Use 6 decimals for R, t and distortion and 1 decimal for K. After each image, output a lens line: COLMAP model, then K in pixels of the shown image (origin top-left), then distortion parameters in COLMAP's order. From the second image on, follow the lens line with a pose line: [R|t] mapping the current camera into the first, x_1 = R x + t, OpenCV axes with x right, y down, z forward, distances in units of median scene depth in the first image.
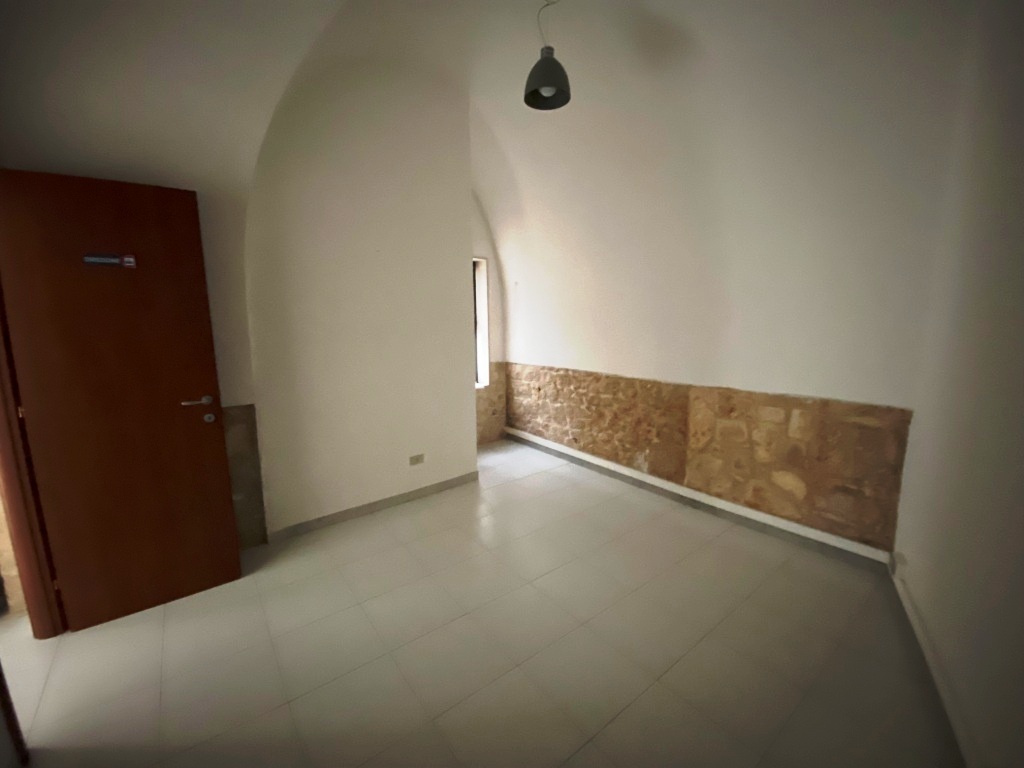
lens RADIAL K [[410.2, 0, 515.8], [0, 410.2, 384.0], [0, 0, 1]] dist [0.000002, -0.014197]
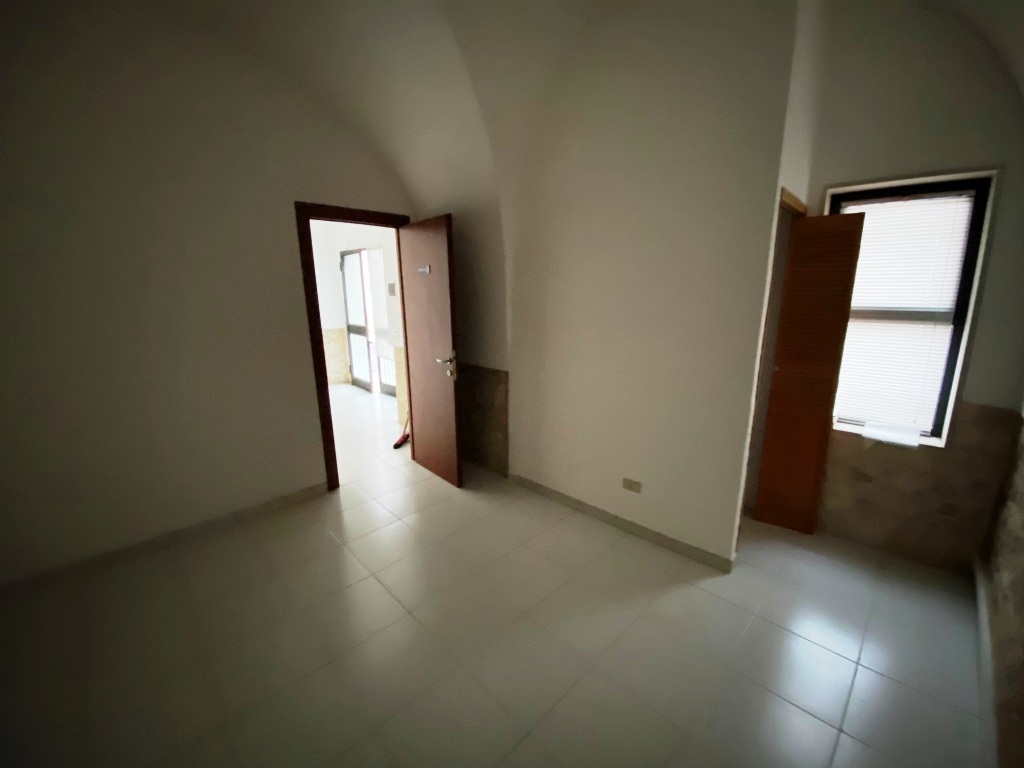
lens RADIAL K [[410.2, 0, 515.8], [0, 410.2, 384.0], [0, 0, 1]] dist [0.000002, -0.014197]
pose [[0.099732, 0.225966, -0.969017, 0.579802], [-0.146139, 0.966637, 0.210370, -0.175350], [0.984224, 0.120631, 0.129428, 0.821698]]
